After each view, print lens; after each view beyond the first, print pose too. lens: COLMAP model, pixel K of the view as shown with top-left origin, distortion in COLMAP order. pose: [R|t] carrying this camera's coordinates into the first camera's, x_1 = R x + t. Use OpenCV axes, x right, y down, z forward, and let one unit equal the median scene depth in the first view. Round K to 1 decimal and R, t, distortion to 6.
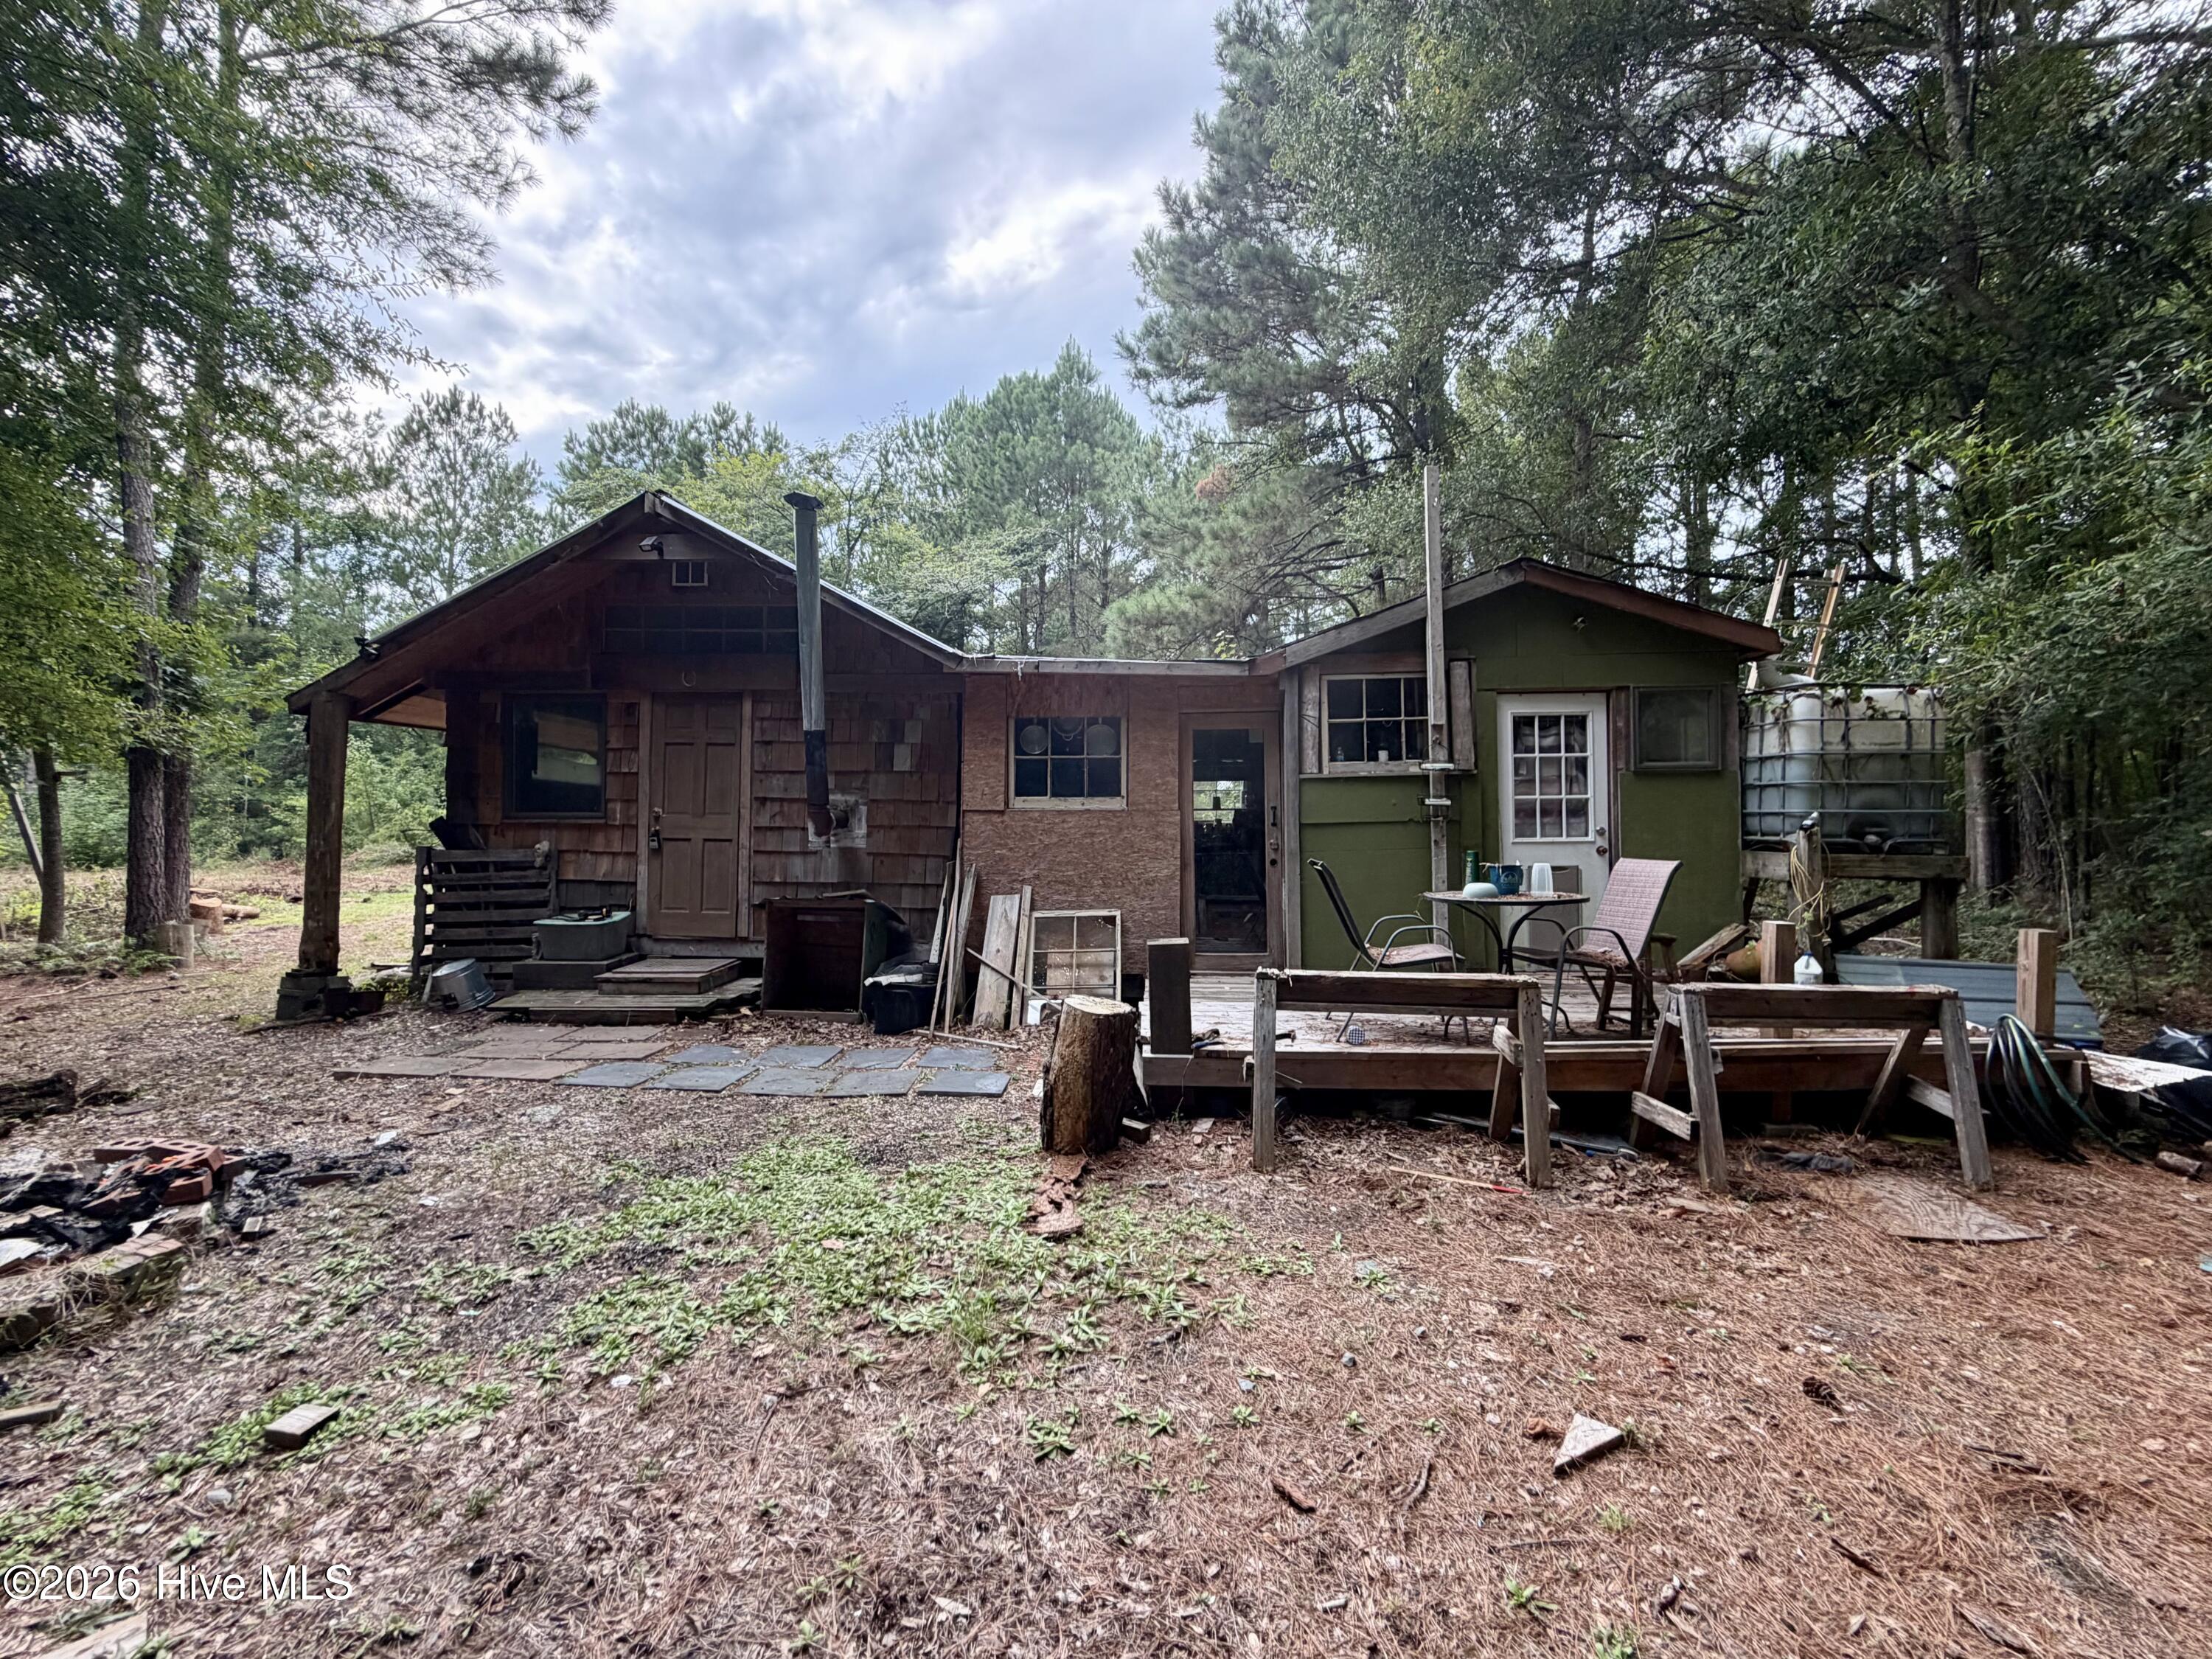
lens RADIAL K [[882.1, 0, 1107.8], [0, 882.1, 827.7], [0, 0, 1]] dist [0.000531, 0.000353]
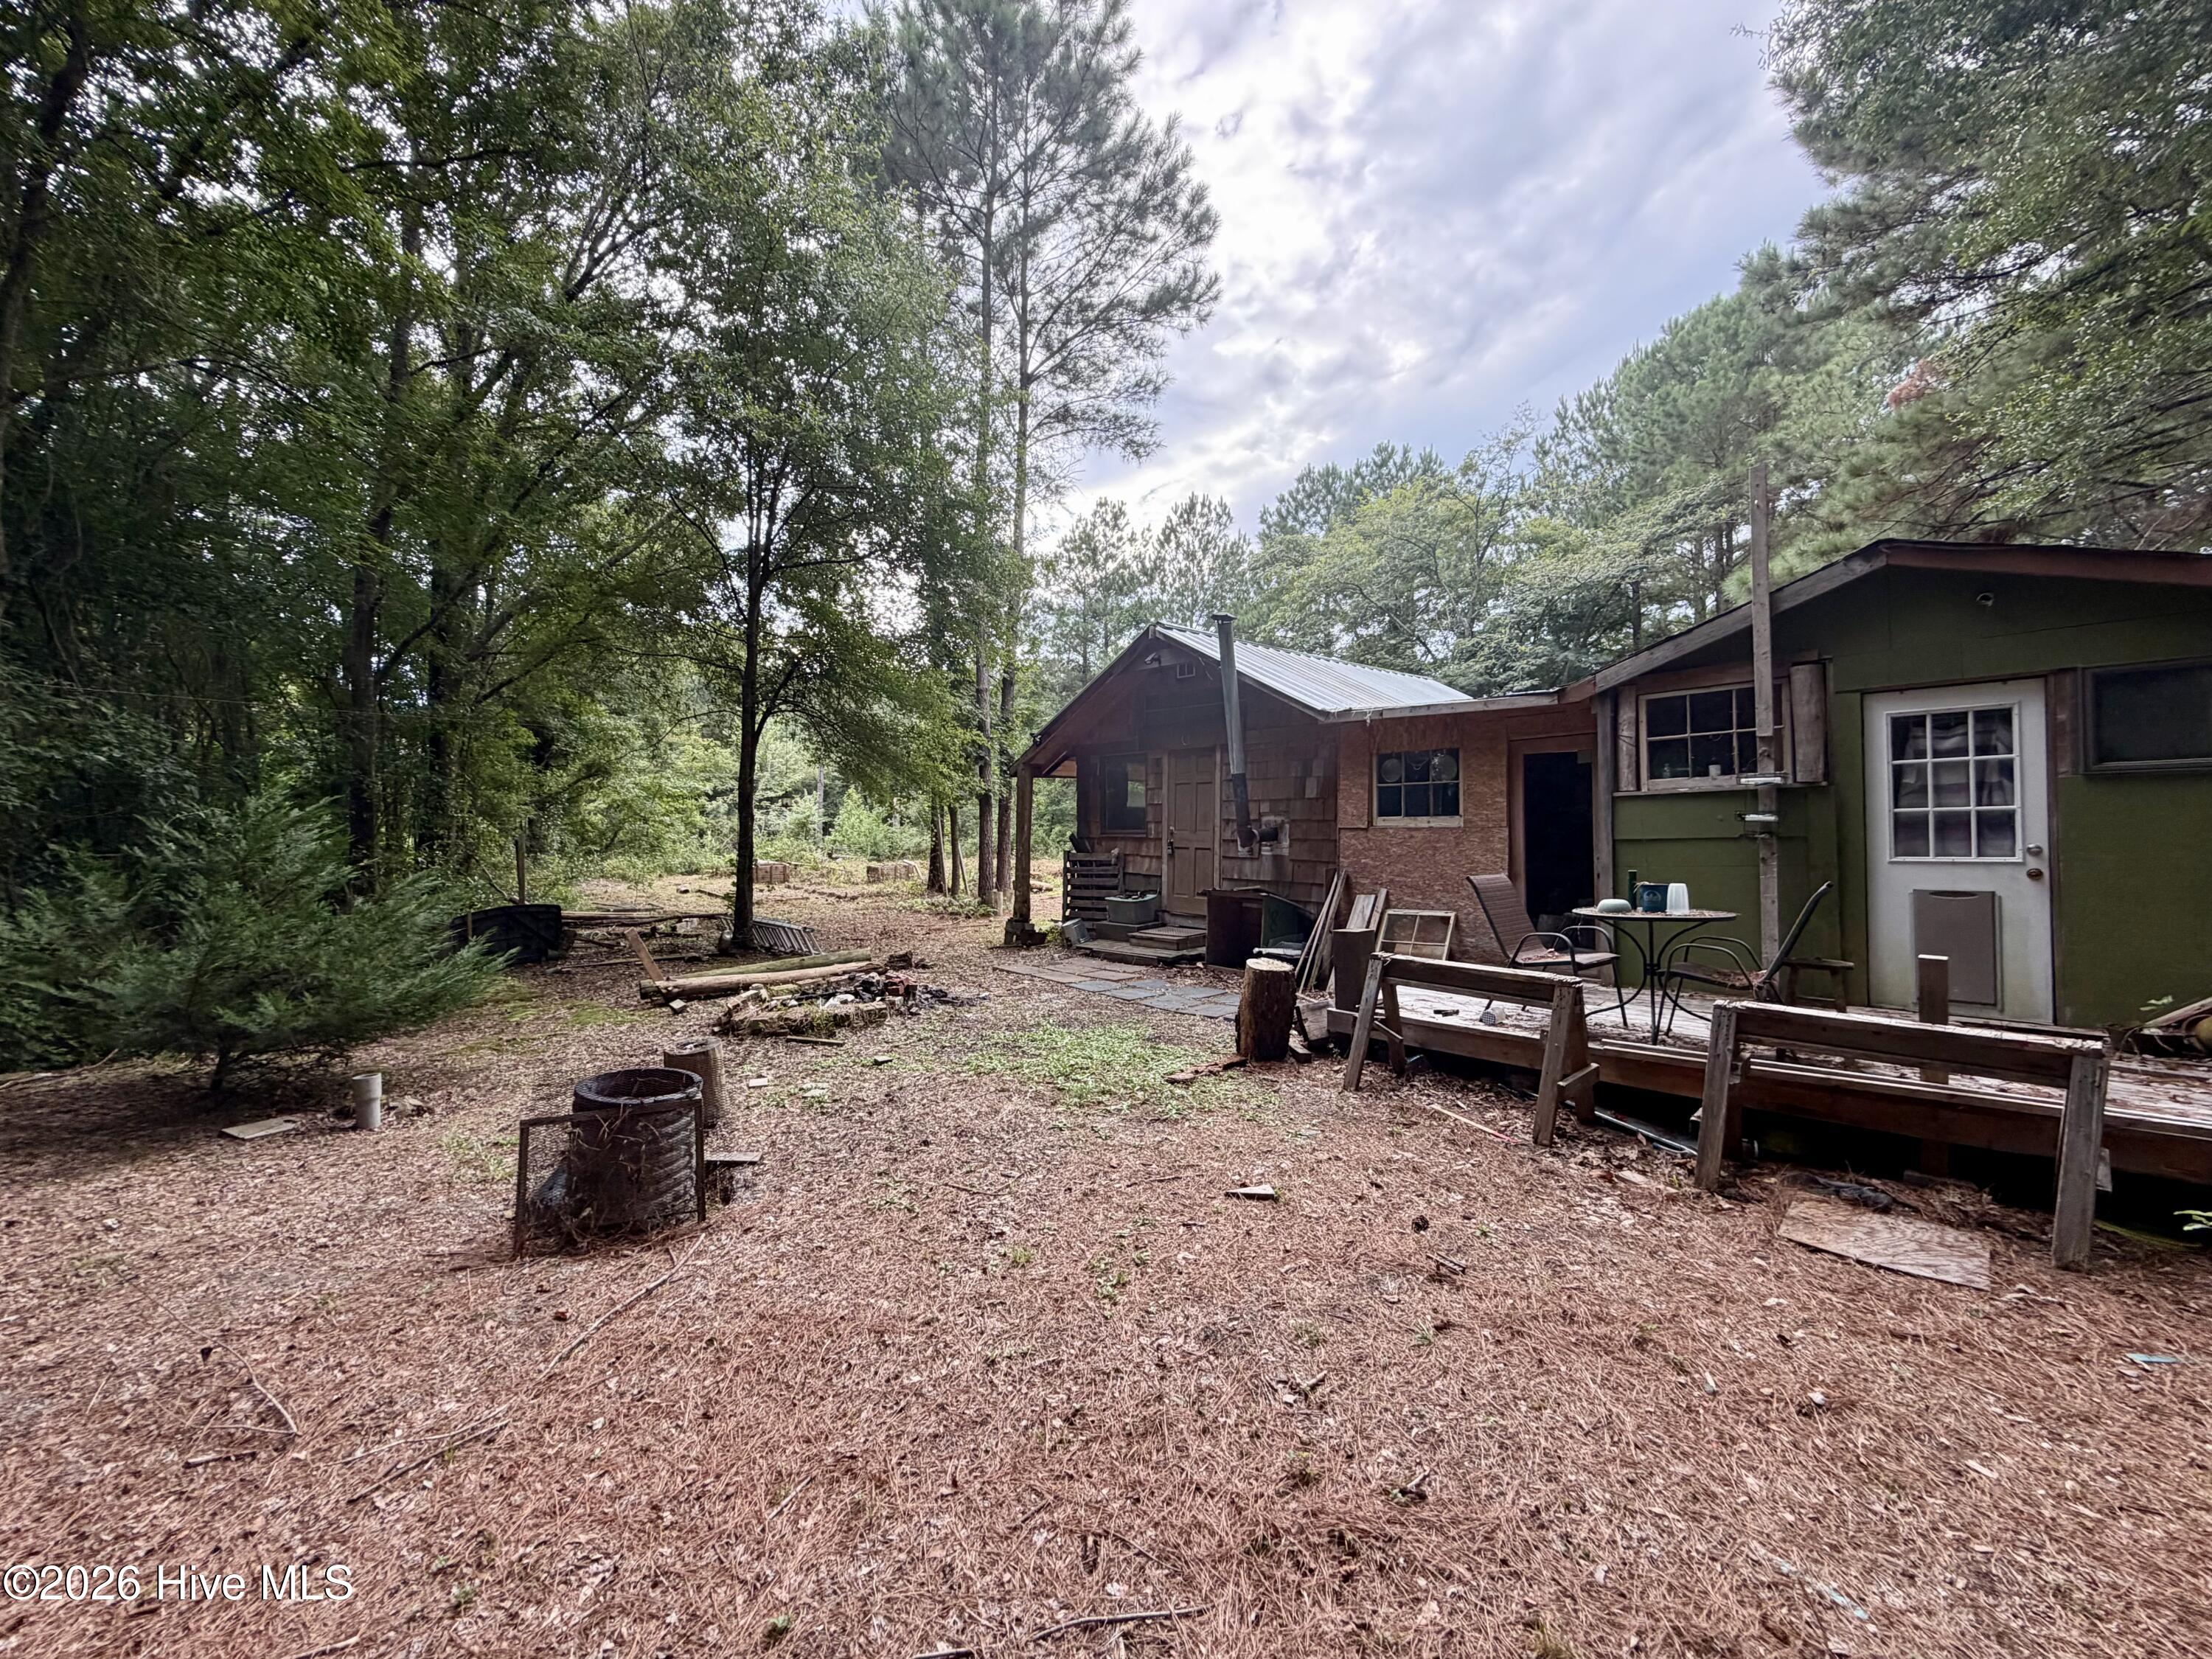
lens RADIAL K [[882.1, 0, 1103.2], [0, 882.1, 825.8], [0, 0, 1]] dist [0.000531, 0.000353]
pose [[0.714378, -0.007317, -0.699722, 0.504419], [0.005794, 0.999973, -0.004542, -0.019559], [0.699736, -0.000809, 0.714401, -0.169195]]
